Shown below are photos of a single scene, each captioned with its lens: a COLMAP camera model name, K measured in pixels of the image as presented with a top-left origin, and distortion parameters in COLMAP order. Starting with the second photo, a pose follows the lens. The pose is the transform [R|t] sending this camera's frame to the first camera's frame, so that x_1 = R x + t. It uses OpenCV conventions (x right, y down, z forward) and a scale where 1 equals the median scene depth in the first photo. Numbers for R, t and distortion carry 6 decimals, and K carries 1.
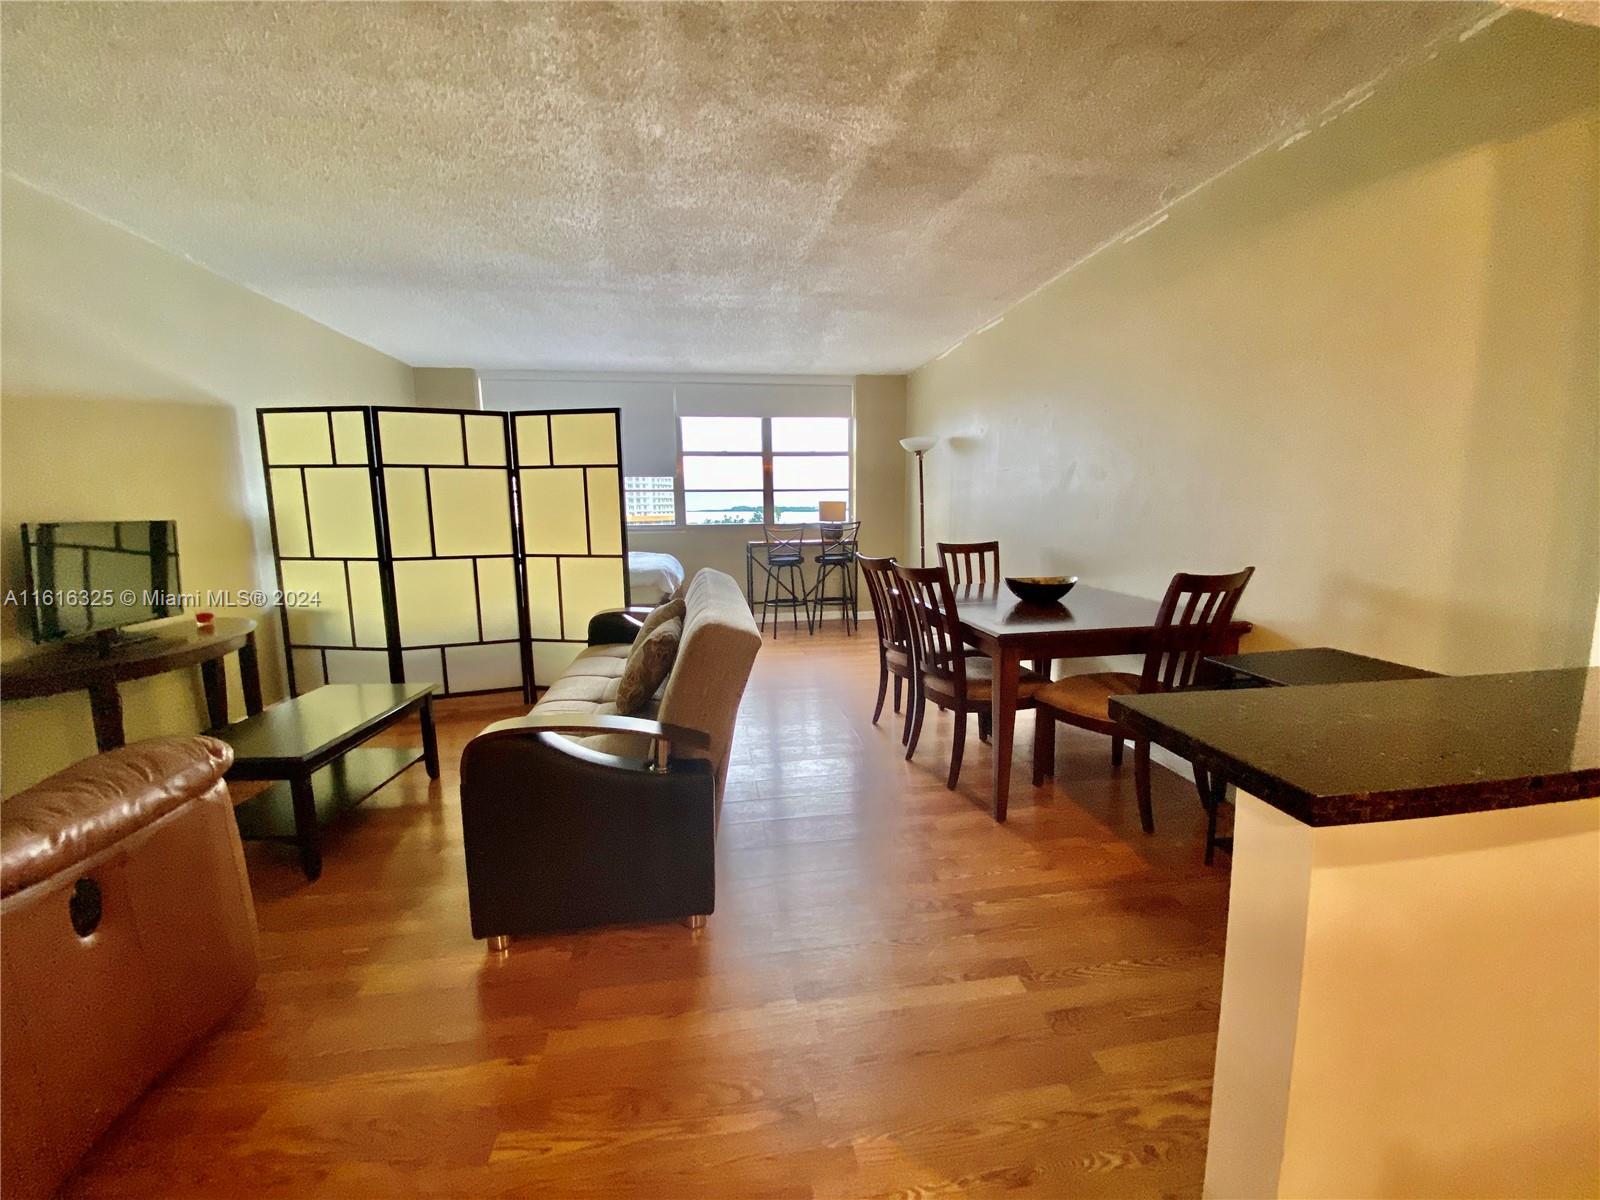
lens RADIAL K [[639.3, 0, 790.2], [0, 639.3, 602.4], [0, 0, 1]] dist [0.007870, -0.013684]
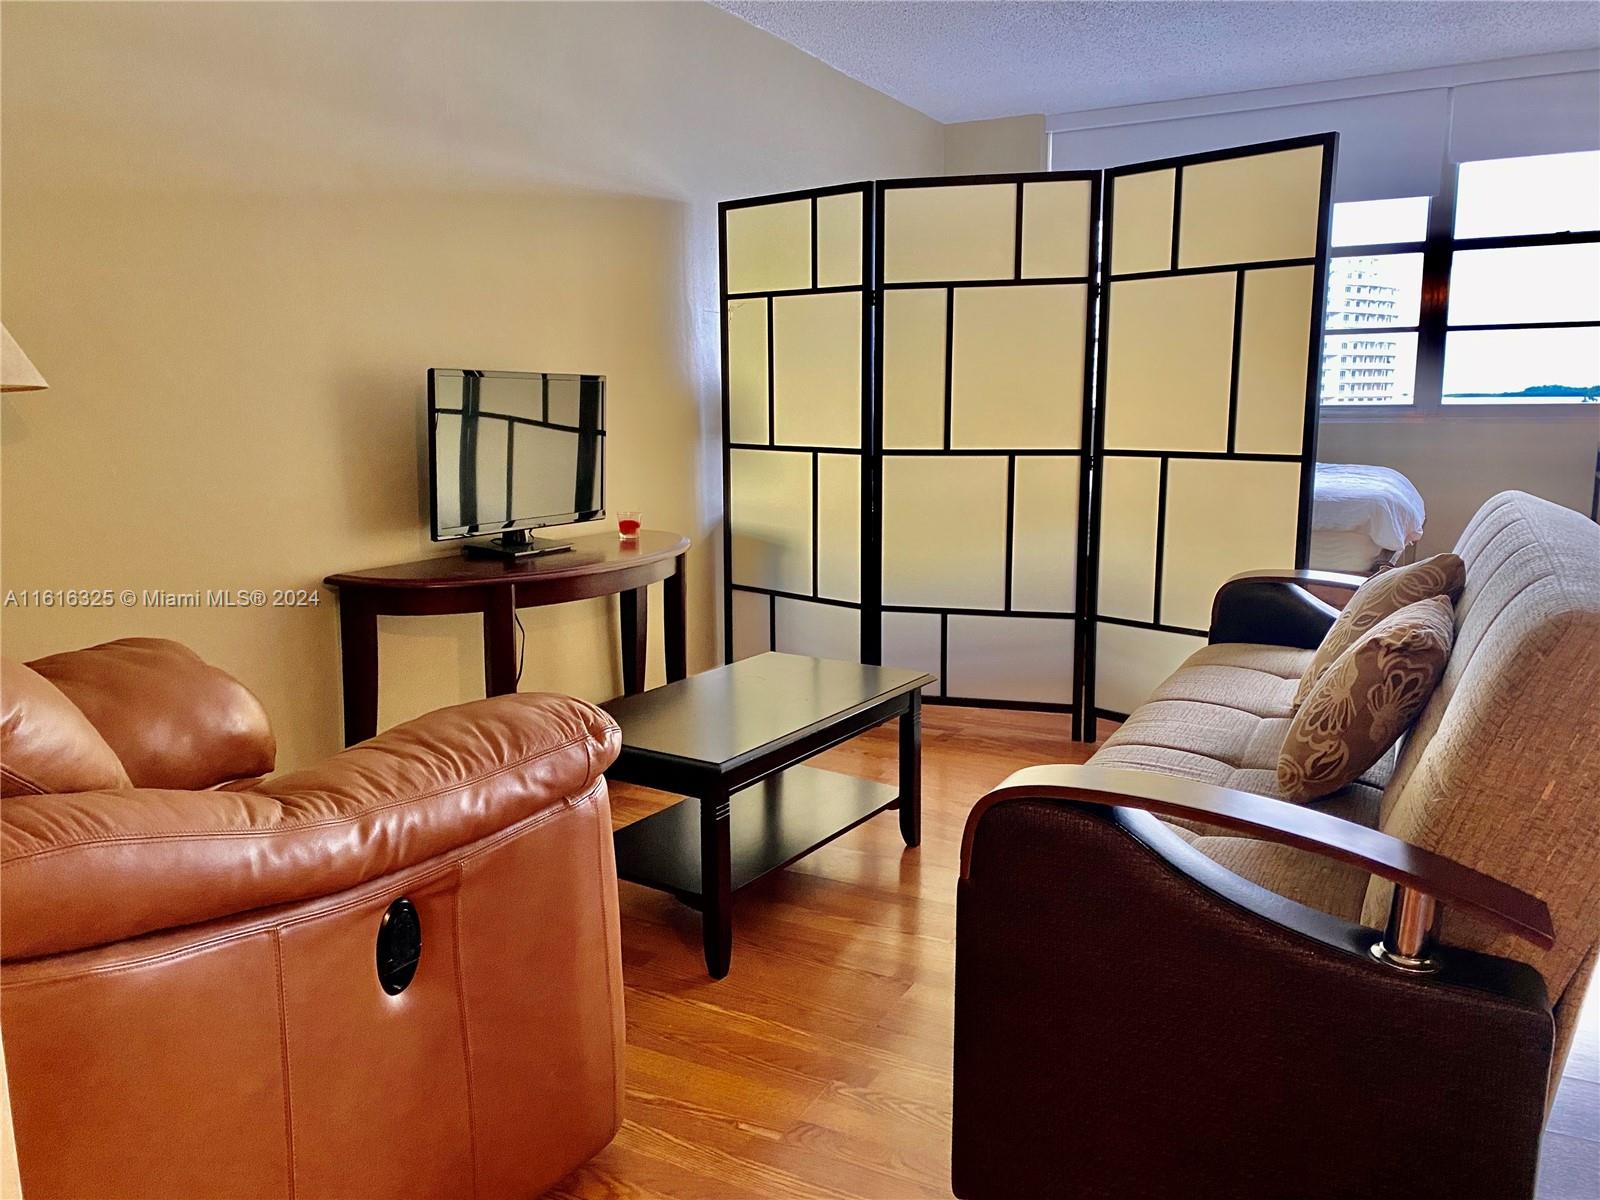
lens RADIAL K [[1202.8, 0, 796.9], [0, 1202.8, 592.3], [0, 0, 1]] dist [0.050550, -0.006030]
pose [[0.809321, 0.098943, -0.578973, -0.059854], [-0.087422, 0.995022, 0.047840, 0.018502], [0.580825, 0.011897, 0.813942, 0.101672]]
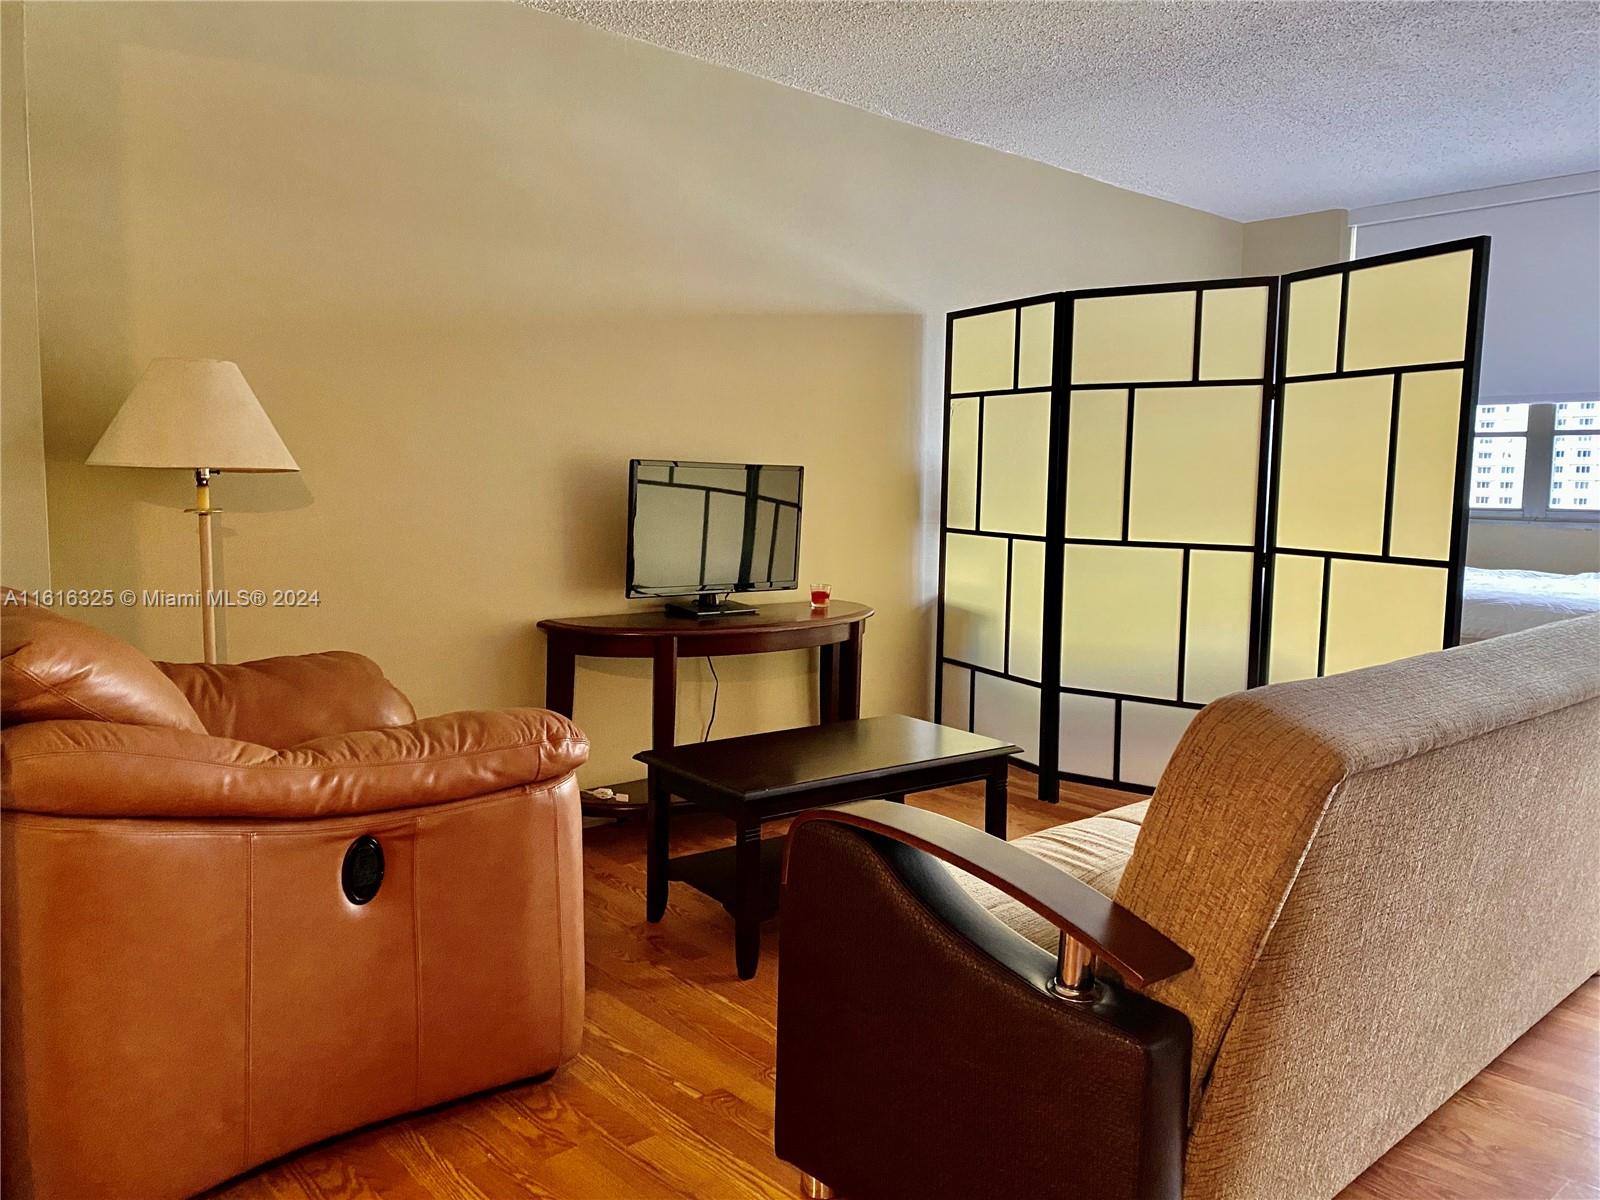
lens RADIAL K [[1183.8, 0, 808.2], [0, 1183.8, 594.0], [0, 0, 1]] dist [0.033792, -0.001942]
pose [[0.567296, 0.099286, -0.817507, 0.225975], [-0.142675, 0.989543, 0.021173, -0.007525], [0.811060, 0.104627, 0.575530, 0.211493]]
